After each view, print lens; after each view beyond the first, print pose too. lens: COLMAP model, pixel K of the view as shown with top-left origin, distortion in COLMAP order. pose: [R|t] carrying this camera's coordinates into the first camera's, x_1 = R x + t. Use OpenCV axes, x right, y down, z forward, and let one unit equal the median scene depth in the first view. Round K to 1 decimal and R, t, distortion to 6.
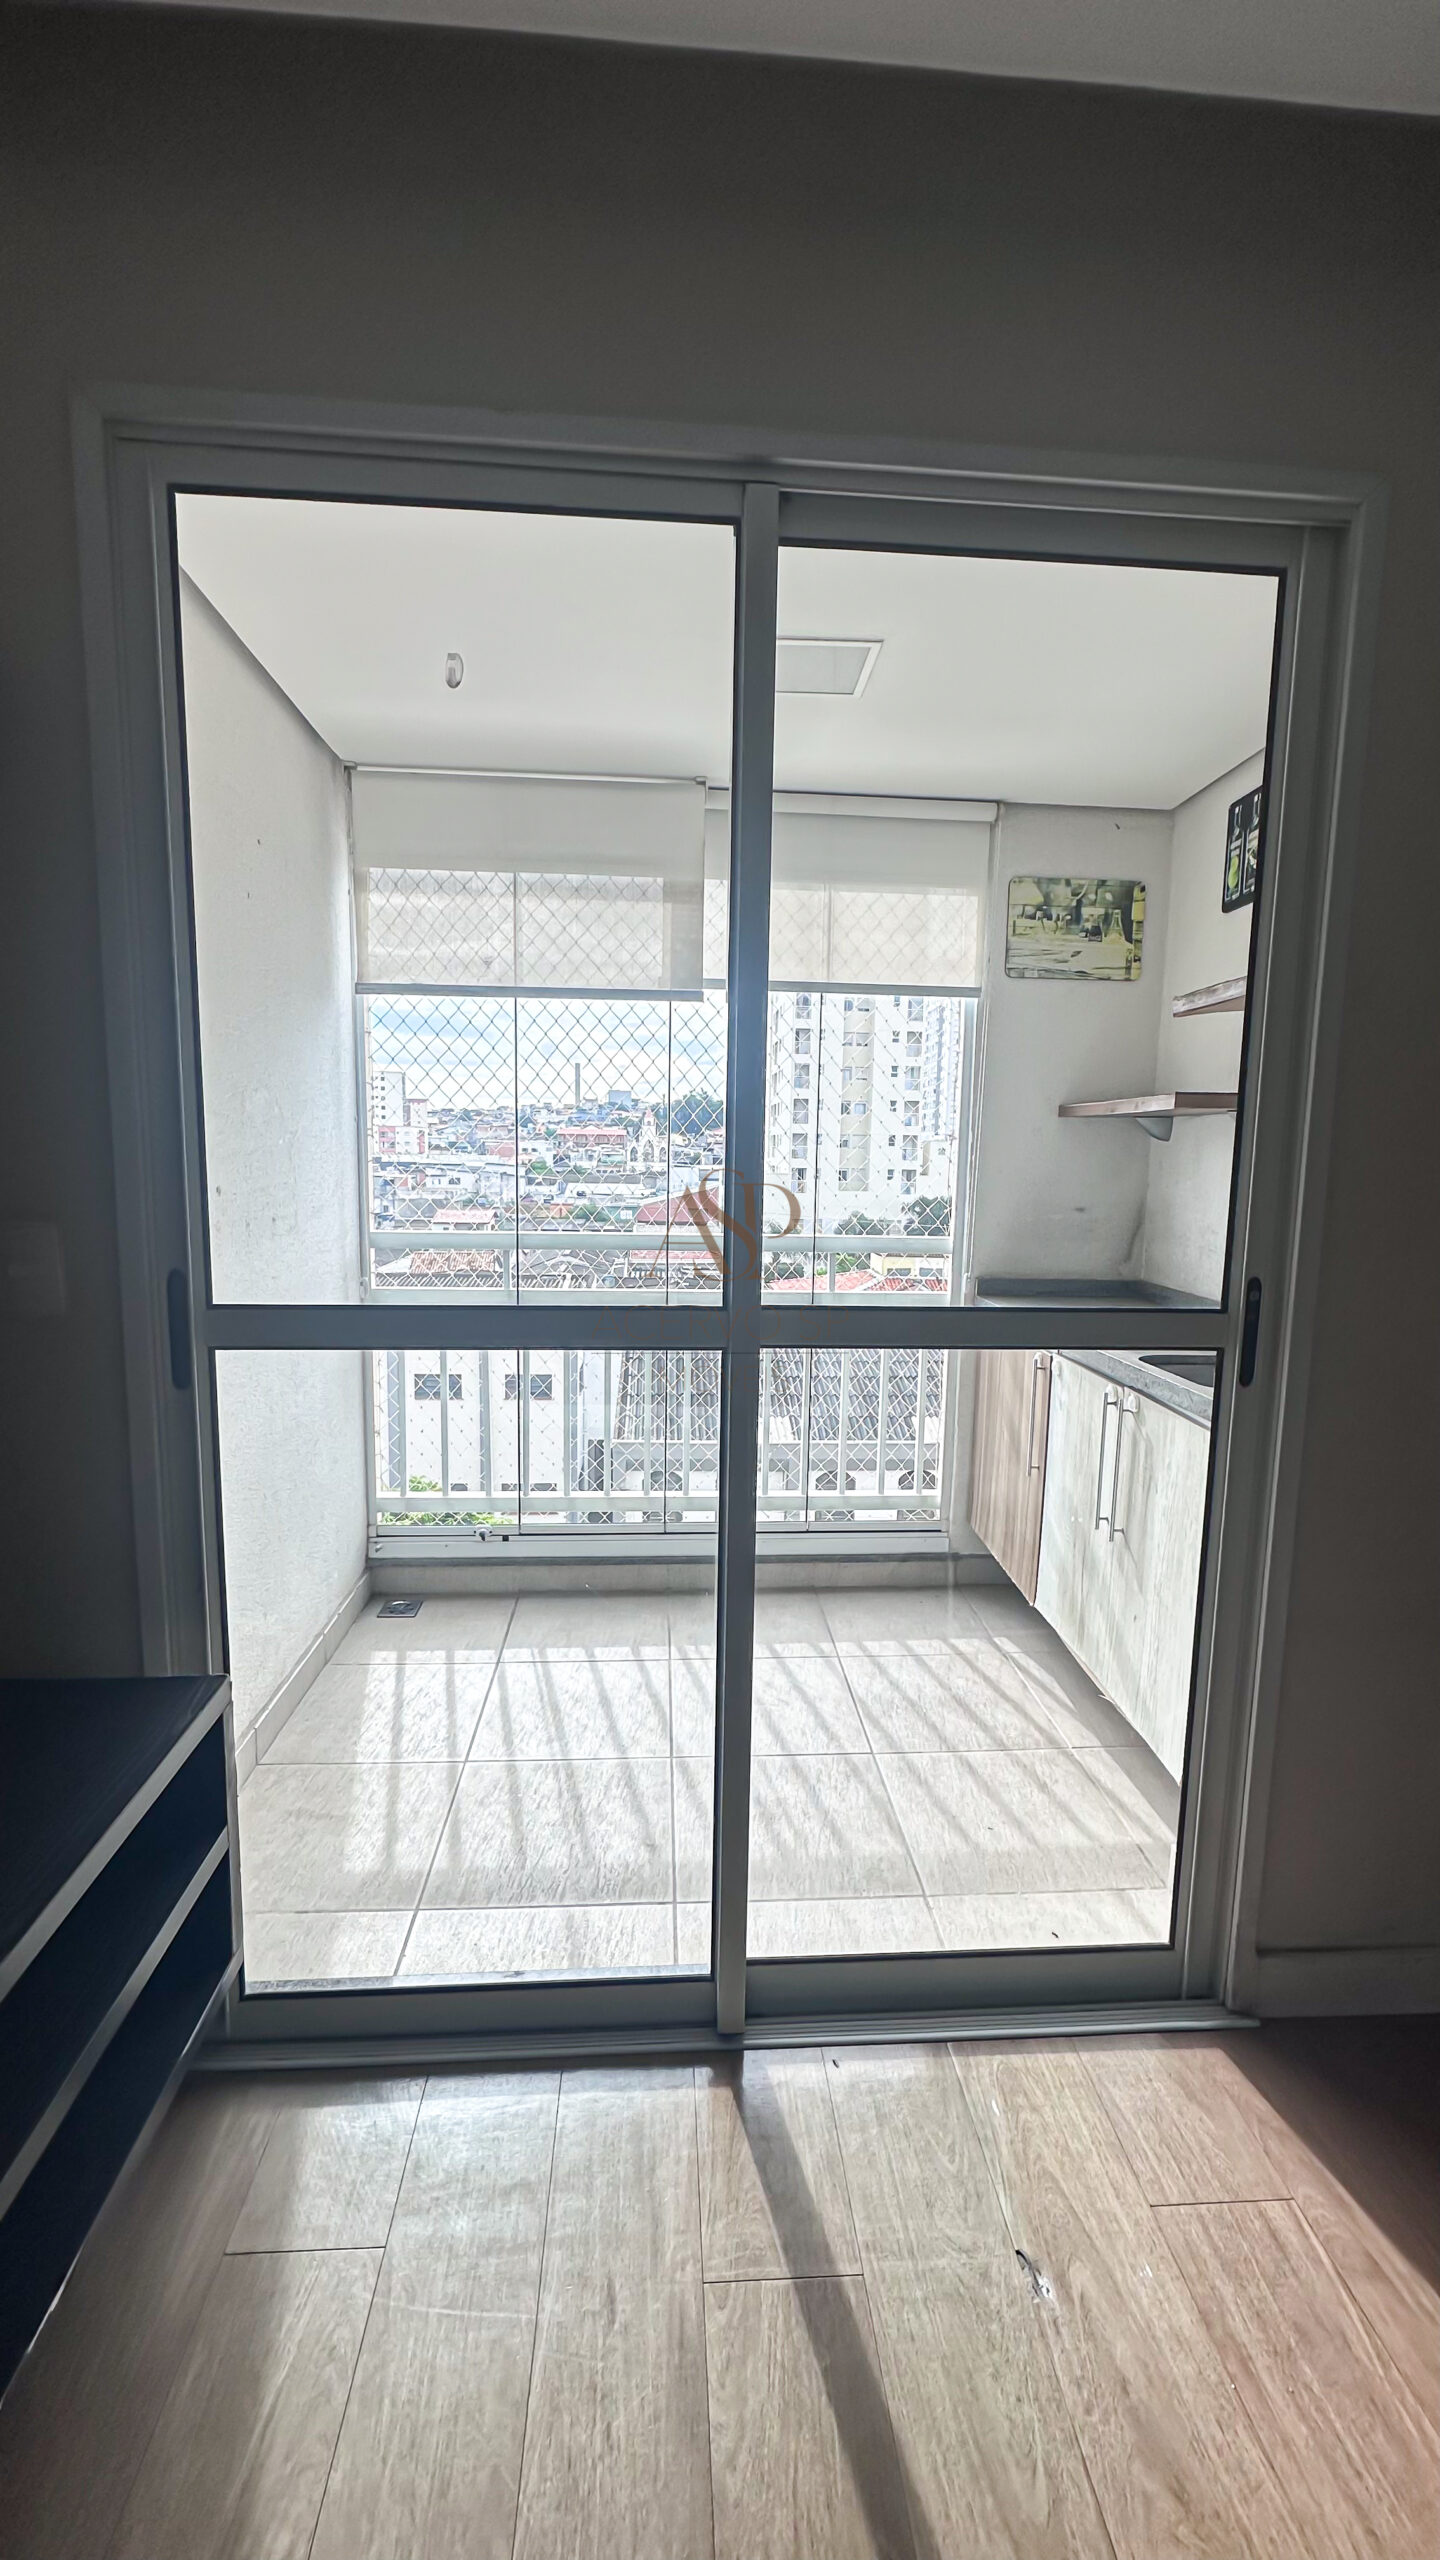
lens RADIAL K [[1016.8, 0, 720.0], [0, 1016.8, 1280.0], [0, 0, 1]] dist [-0.006146, 0.001039]
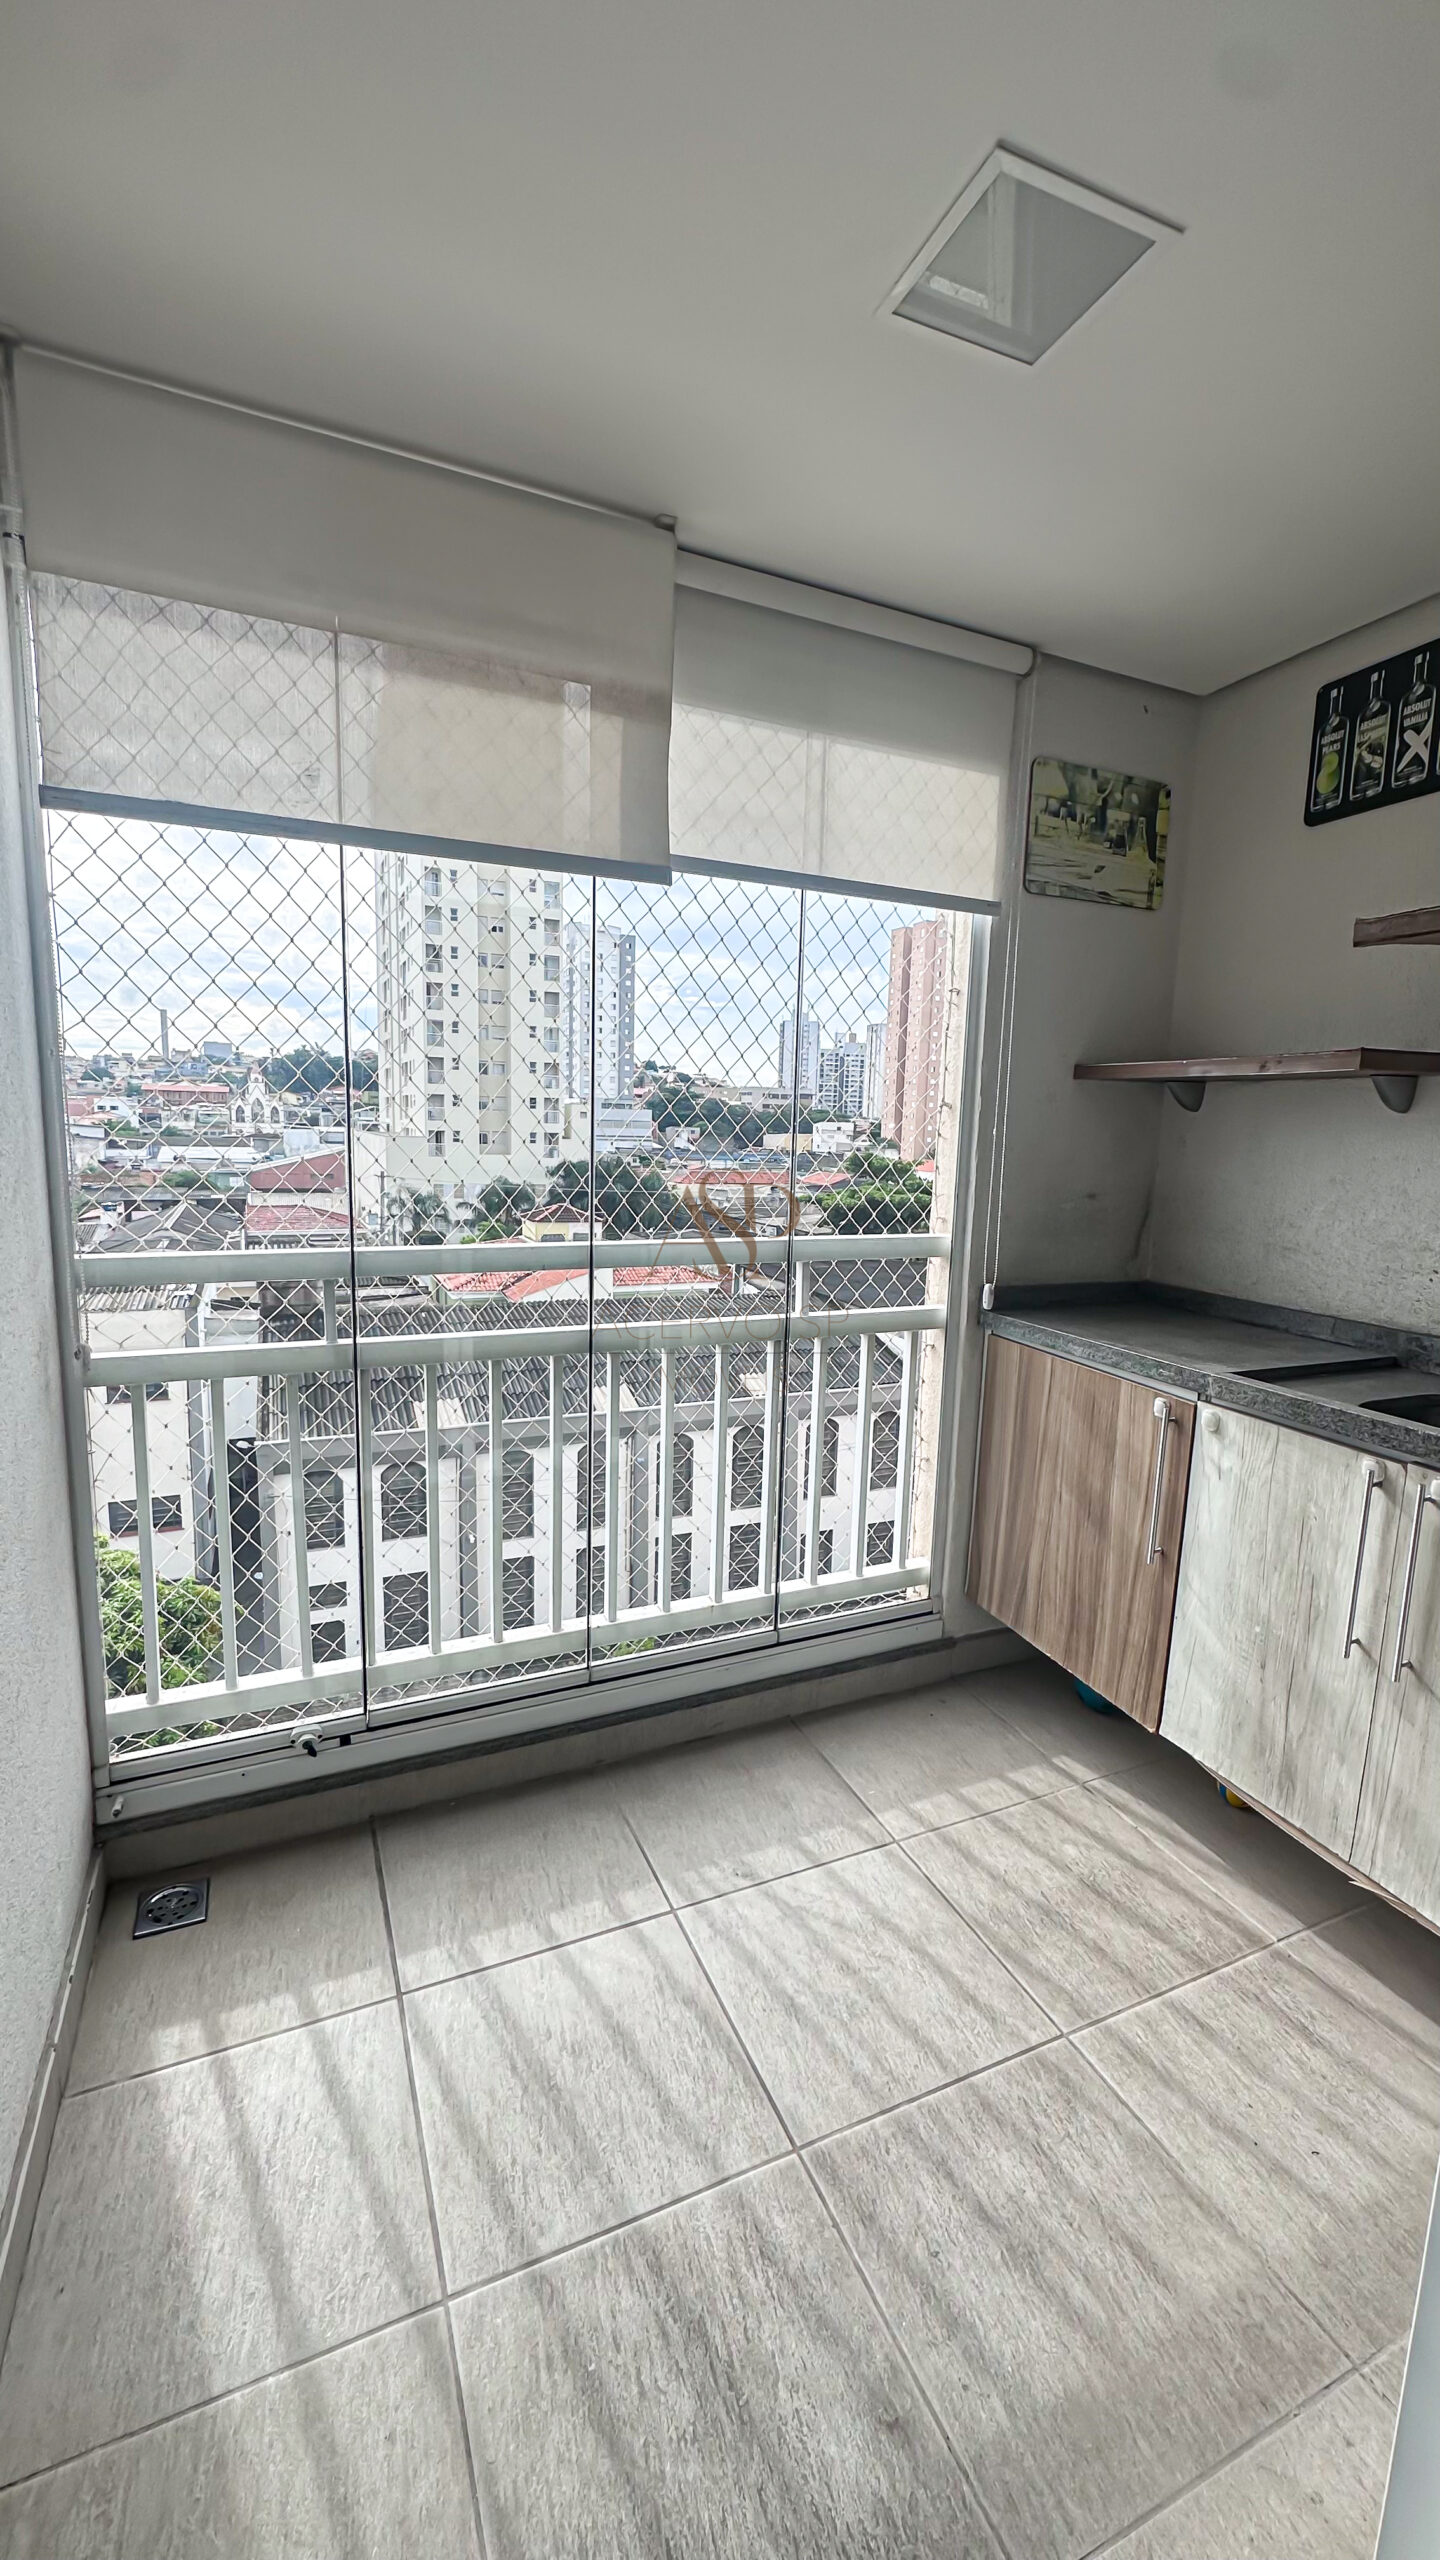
lens RADIAL K [[1016.8, 0, 720.0], [0, 1016.8, 1280.0], [0, 0, 1]] dist [-0.006146, 0.001039]
pose [[0.938214, -0.044484, 0.343184, -0.206100], [0.032135, 0.998618, 0.041591, -0.048024], [-0.344560, -0.027993, 0.938347, 0.362726]]
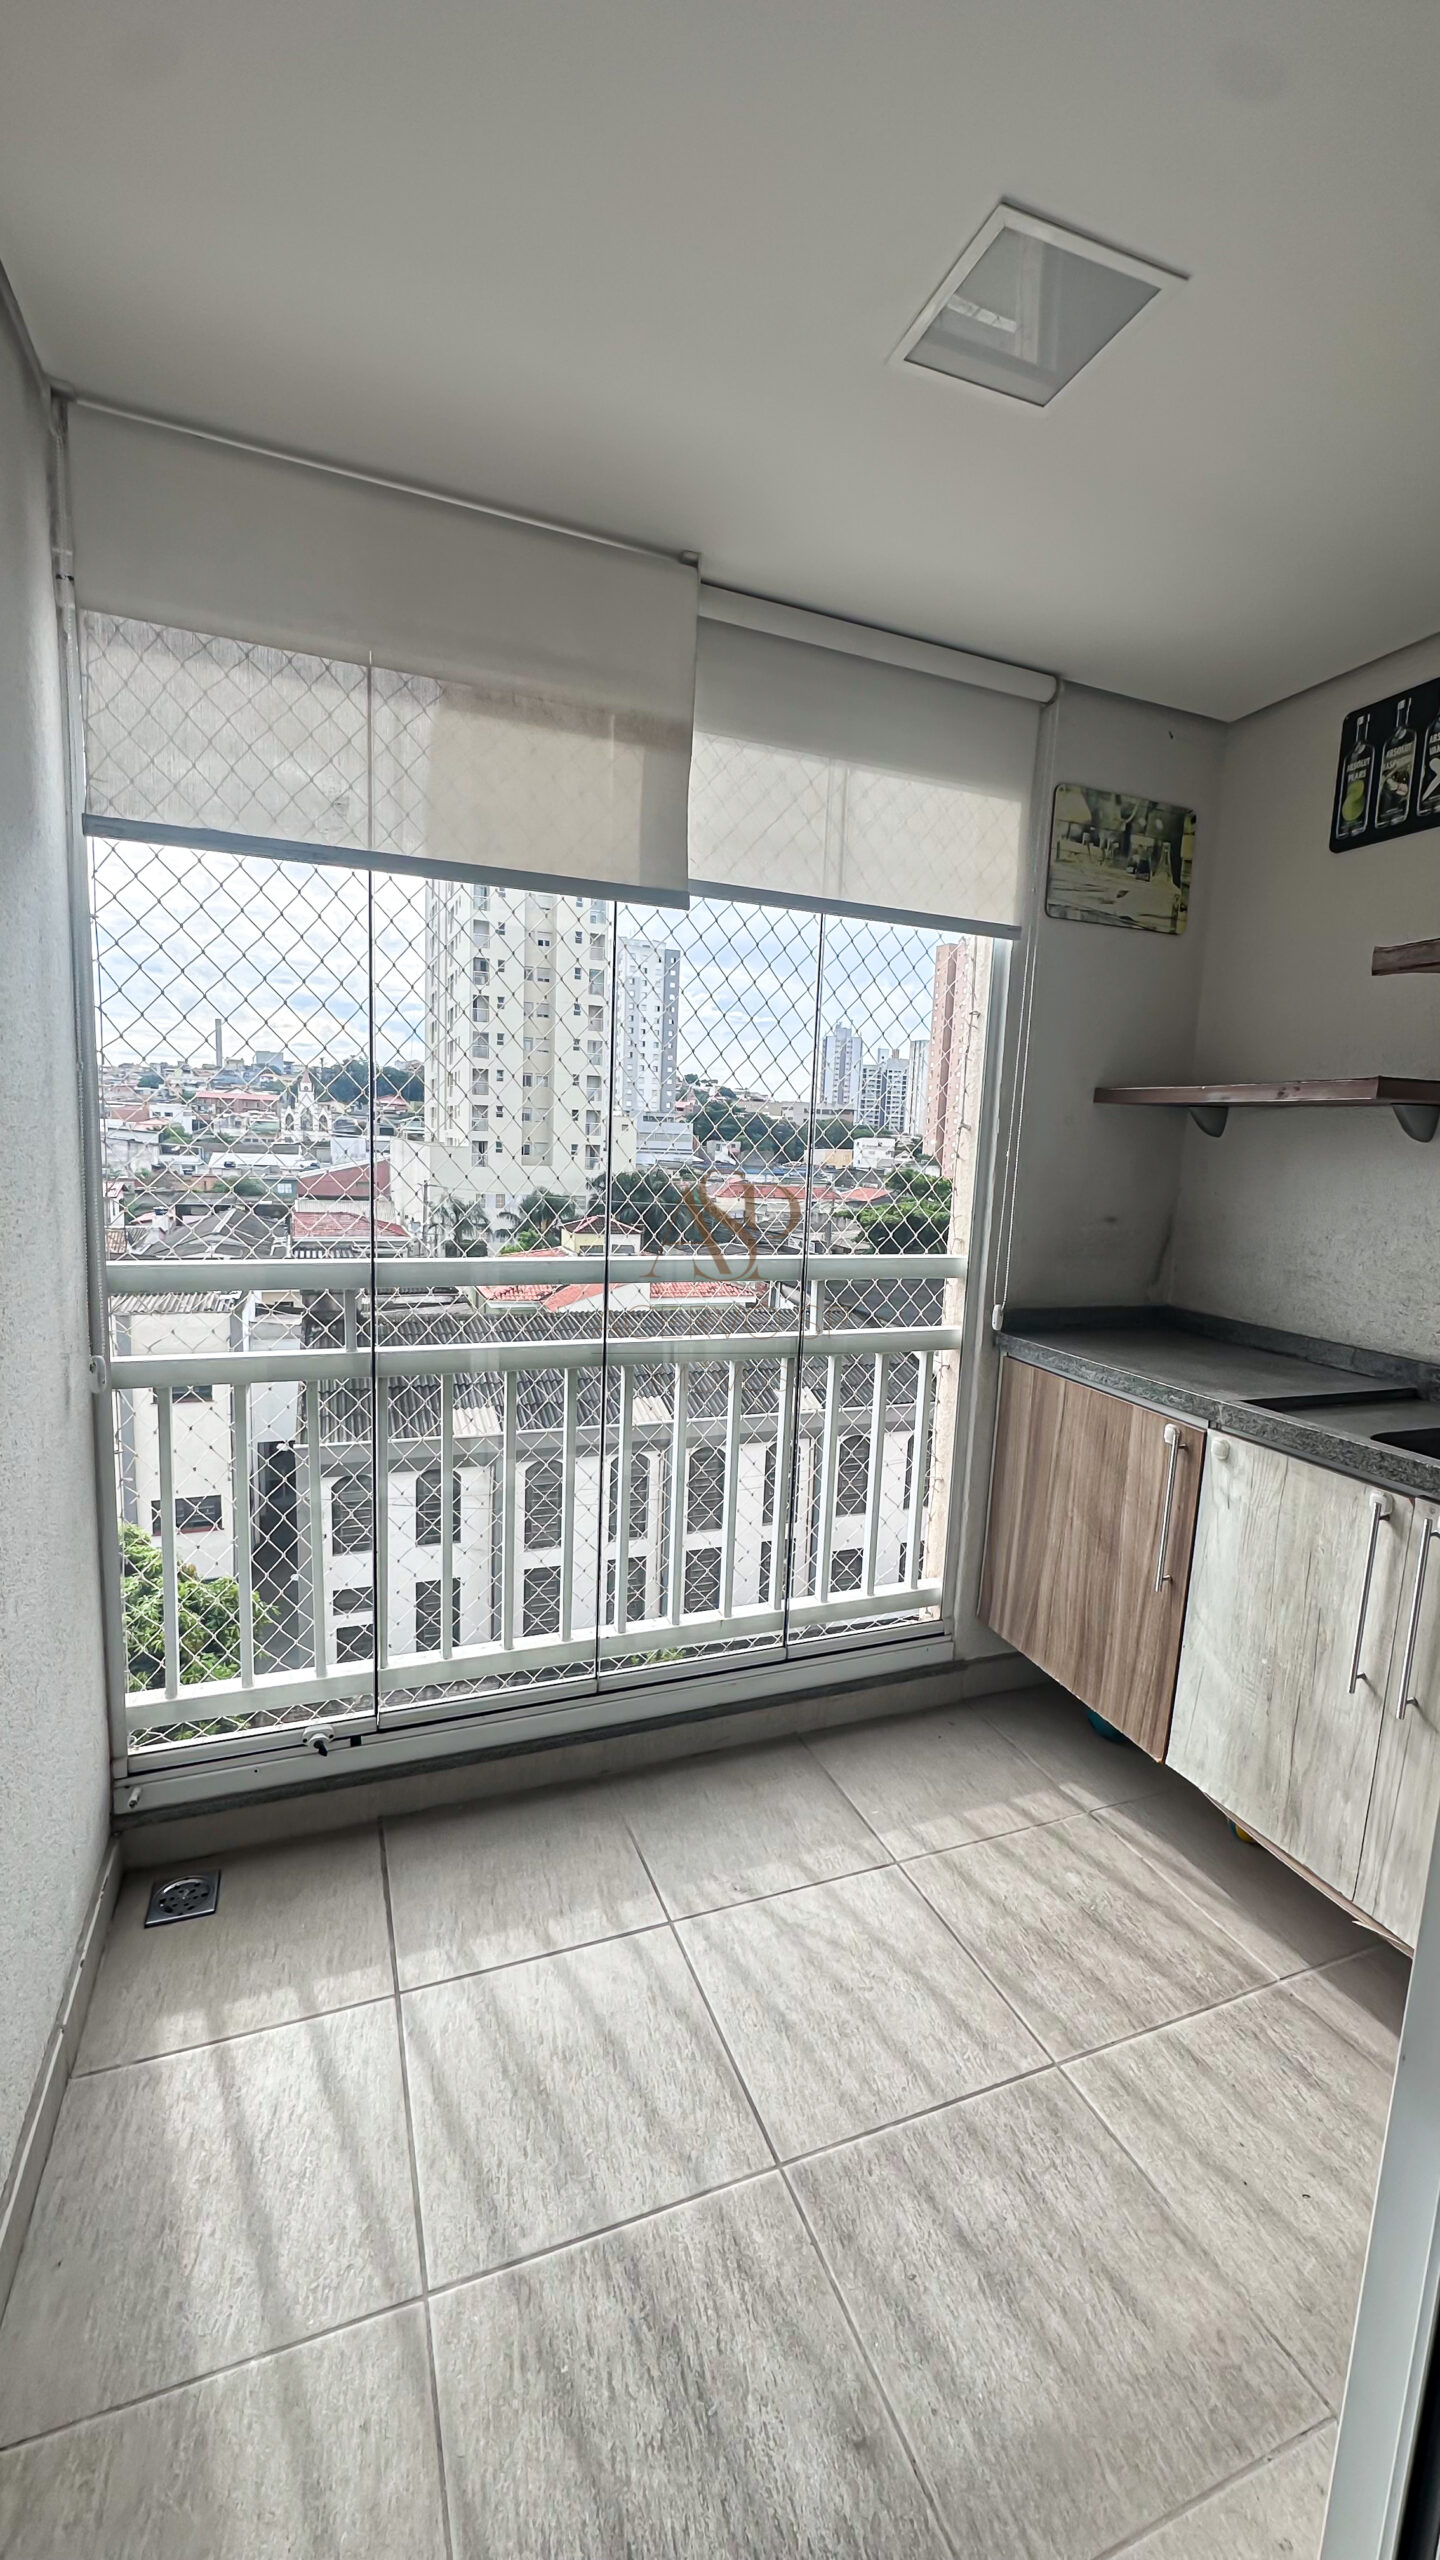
lens RADIAL K [[1016.8, 0, 720.0], [0, 1016.8, 1280.0], [0, 0, 1]] dist [-0.006146, 0.001039]
pose [[0.951005, -0.021903, 0.308400, -0.192828], [0.014200, 0.999529, 0.027198, -0.050220], [-0.308851, -0.021486, 0.950868, 0.349131]]
